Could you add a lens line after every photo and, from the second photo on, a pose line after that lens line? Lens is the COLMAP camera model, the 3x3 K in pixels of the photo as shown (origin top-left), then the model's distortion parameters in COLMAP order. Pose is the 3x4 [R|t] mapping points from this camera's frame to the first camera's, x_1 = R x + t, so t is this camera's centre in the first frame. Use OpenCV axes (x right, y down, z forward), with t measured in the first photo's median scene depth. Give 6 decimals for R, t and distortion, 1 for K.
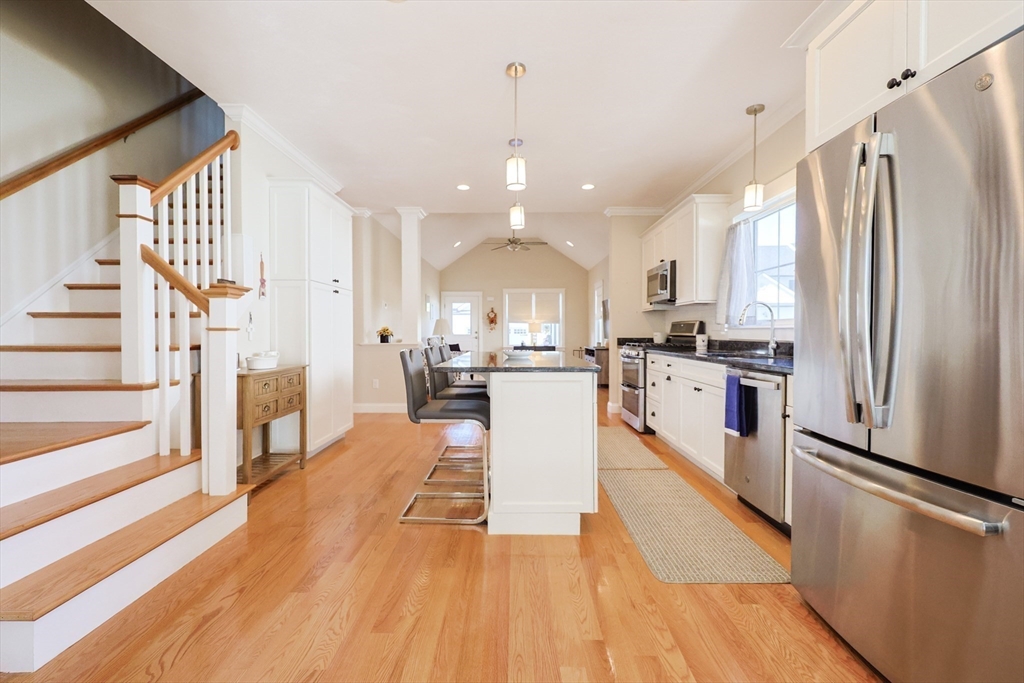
lens RADIAL K [[438.5, 0, 509.6], [0, 438.5, 338.7], [0, 0, 1]] dist [0.003258, 0.000307]
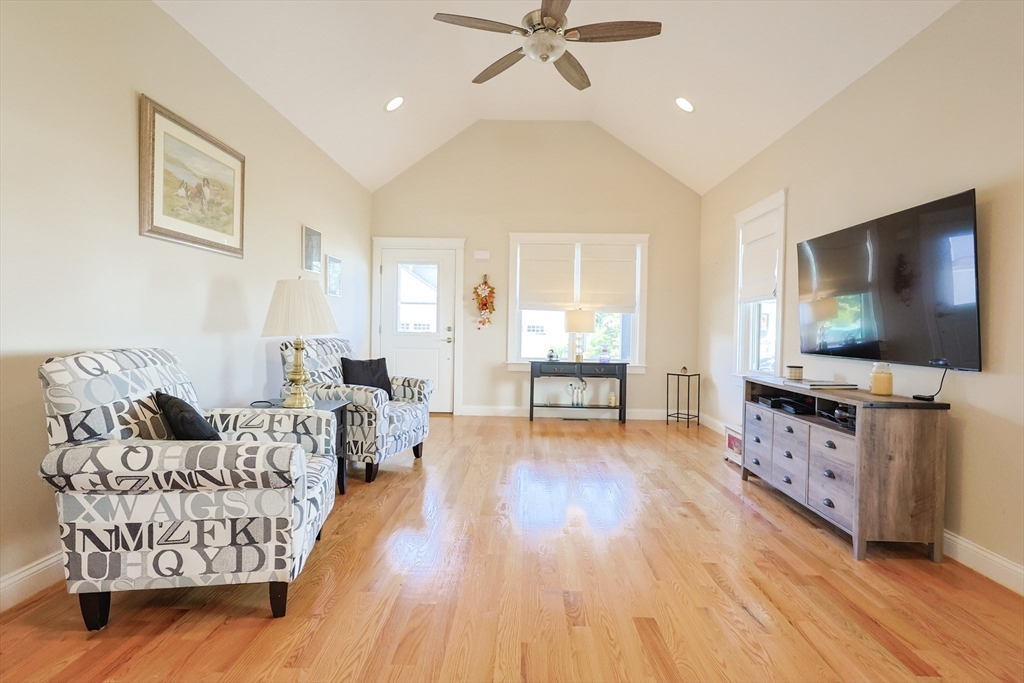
lens RADIAL K [[497.2, 0, 512.0], [0, 497.2, 341.5], [0, 0, 1]] dist [0.000522, 0.000022]
pose [[0.999652, 0.020590, -0.016481, -0.005951], [-0.020437, 0.999747, 0.009369, -0.019448], [0.016670, -0.009029, 0.999820, 1.314462]]
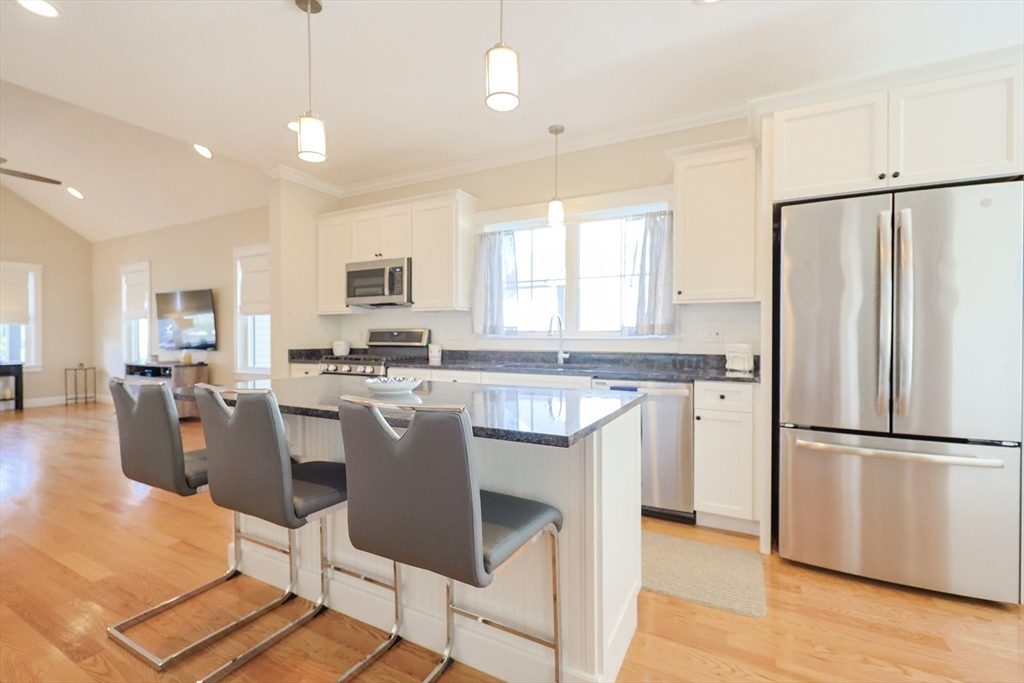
lens RADIAL K [[447.1, 0, 510.4], [0, 447.1, 339.4], [0, 0, 1]] dist [0.000495, 0.000358]
pose [[0.462138, -0.003967, 0.886799, -0.312118], [0.011901, 0.999928, -0.001729, -0.016367], [-0.886728, 0.011353, 0.462152, 0.437700]]
